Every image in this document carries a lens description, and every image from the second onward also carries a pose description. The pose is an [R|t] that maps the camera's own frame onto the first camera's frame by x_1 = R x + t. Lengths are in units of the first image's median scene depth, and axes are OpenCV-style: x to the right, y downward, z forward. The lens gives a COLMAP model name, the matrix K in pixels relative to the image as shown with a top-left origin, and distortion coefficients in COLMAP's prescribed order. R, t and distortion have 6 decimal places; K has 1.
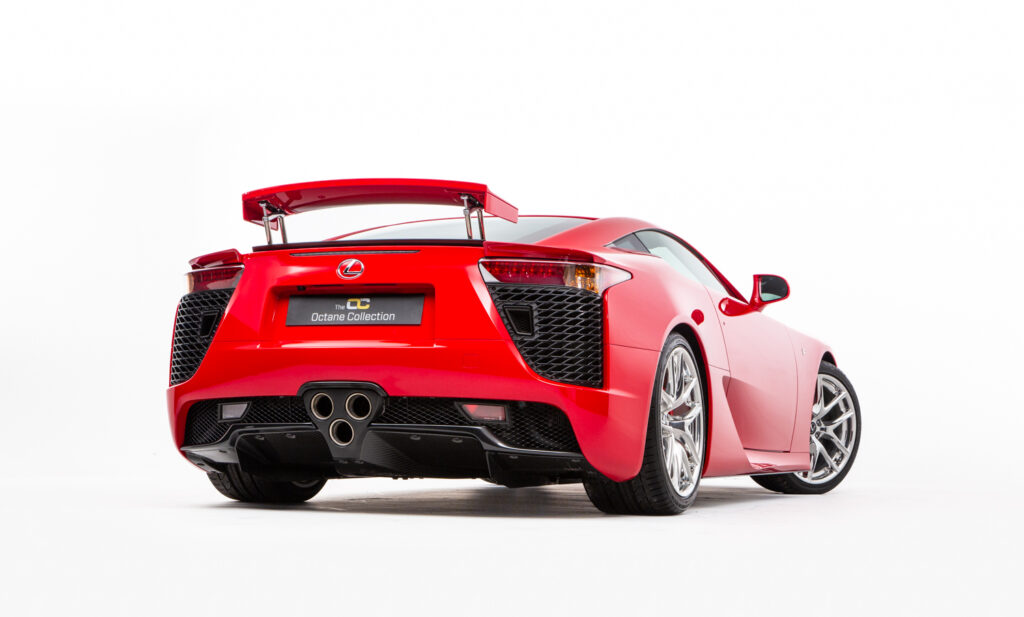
lens RADIAL K [[1830.8, 0, 504.0], [0, 1830.8, 302.9], [0, 0, 1]] dist [0.223903, 0.000000]
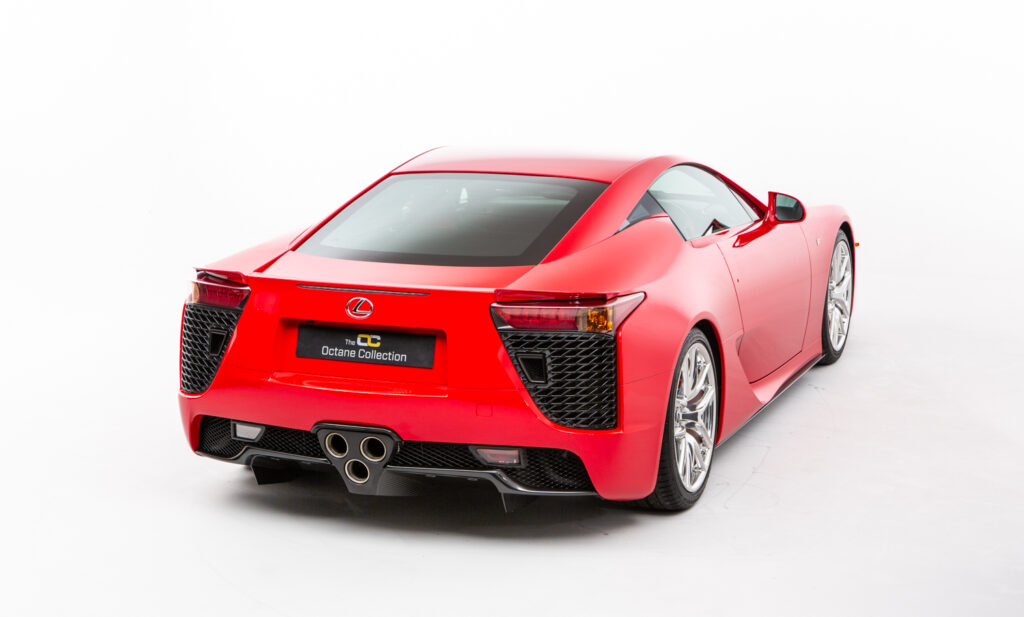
lens RADIAL K [[1880.0, 0, 519.0], [0, 1880.0, 305.1], [0, 0, 1]] dist [0.237646, 0.000000]
pose [[0.999810, -0.018971, 0.004490, -0.002755], [0.017199, 0.966781, 0.255029, -0.274241], [-0.009179, -0.254903, 0.966923, 0.023421]]
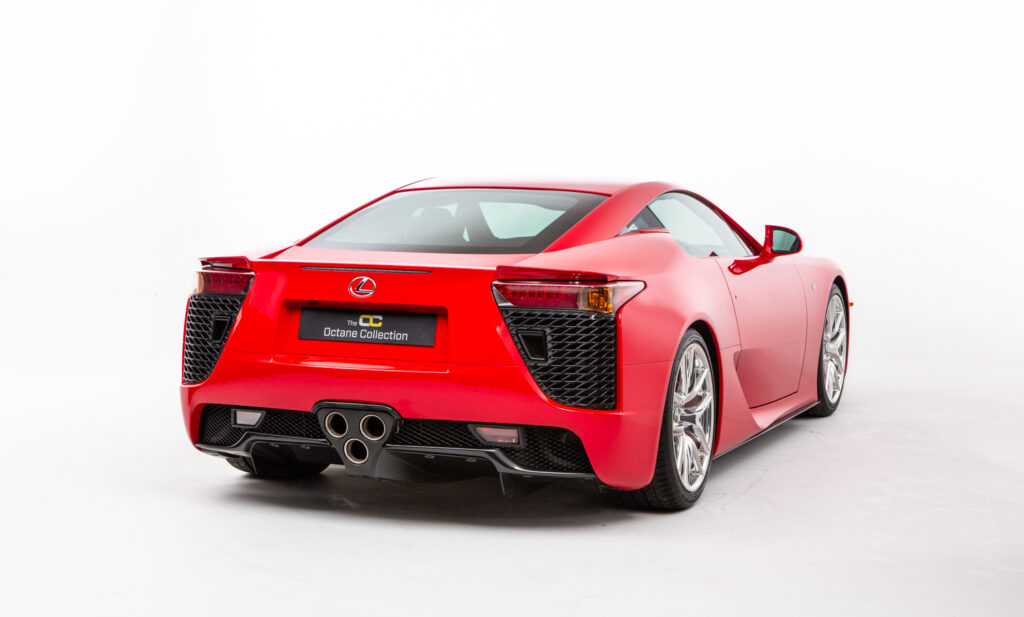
lens RADIAL K [[1830.8, 0, 520.4], [0, 1830.8, 316.5], [0, 0, 1]] dist [0.223903, 0.000000]
pose [[0.999965, -0.002659, 0.007912, -0.006034], [0.001372, 0.987370, 0.158425, -0.158879], [-0.008234, -0.158408, 0.987339, 0.016421]]
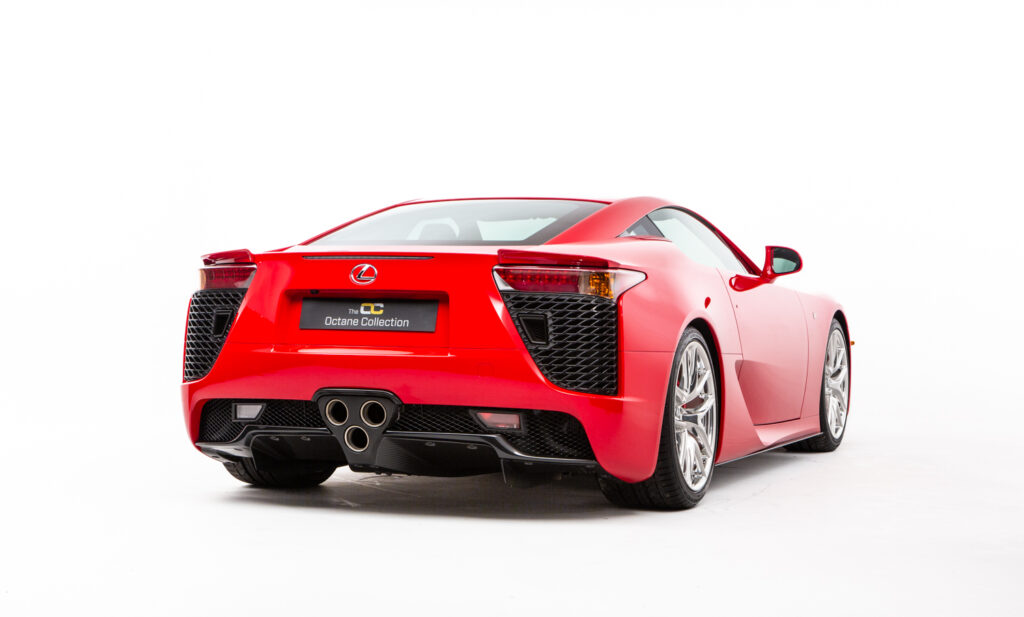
lens RADIAL K [[1830.8, 0, 505.5], [0, 1830.8, 313.8], [0, 0, 1]] dist [0.223903, 0.000000]
pose [[0.999997, -0.002581, 0.000261, -0.007115], [0.002551, 0.996652, 0.081715, -0.077750], [-0.000471, -0.081714, 0.996656, 0.006475]]
